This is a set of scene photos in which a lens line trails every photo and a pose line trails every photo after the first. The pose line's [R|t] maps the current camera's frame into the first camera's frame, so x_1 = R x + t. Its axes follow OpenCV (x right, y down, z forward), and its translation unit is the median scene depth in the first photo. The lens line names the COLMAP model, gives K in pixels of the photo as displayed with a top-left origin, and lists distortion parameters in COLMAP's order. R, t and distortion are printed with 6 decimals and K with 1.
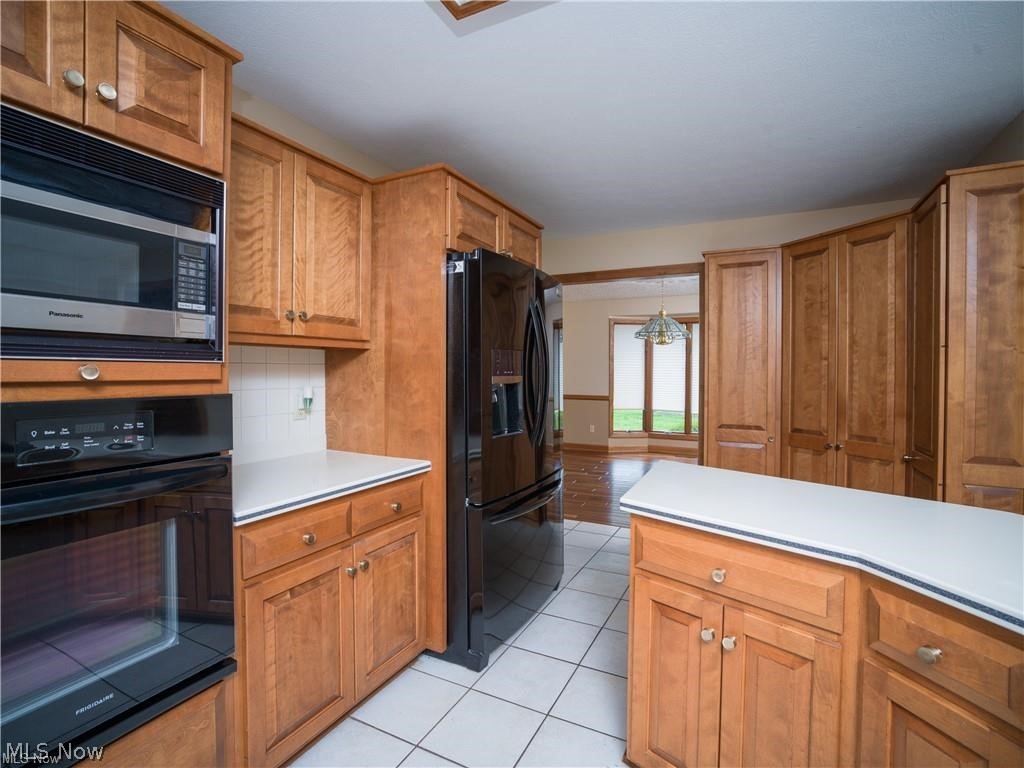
lens RADIAL K [[477.7, 0, 514.2], [0, 477.7, 376.9], [0, 0, 1]] dist [-0.034604, -0.000291]
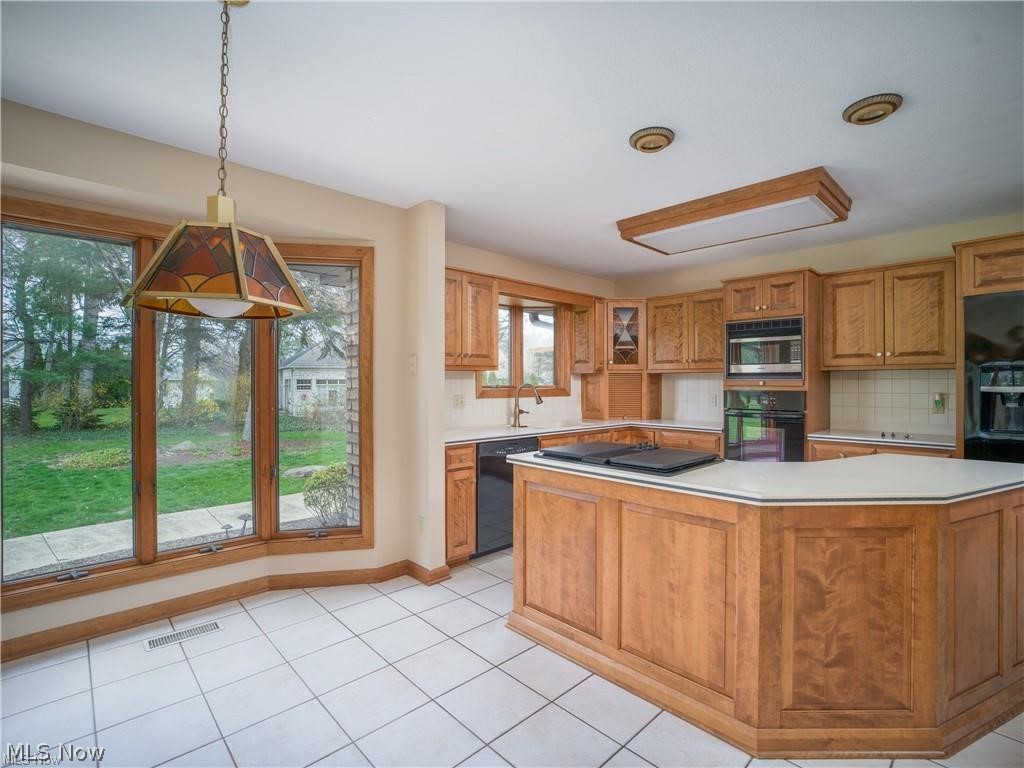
lens RADIAL K [[477.7, 0, 516.8], [0, 477.7, 381.2], [0, 0, 1]] dist [-0.034604, -0.000291]
pose [[-0.332840, -0.007472, -0.942954, 2.699986], [-0.016093, 0.999868, -0.002242, 0.011248], [0.942846, 0.014429, -0.332916, 0.328220]]
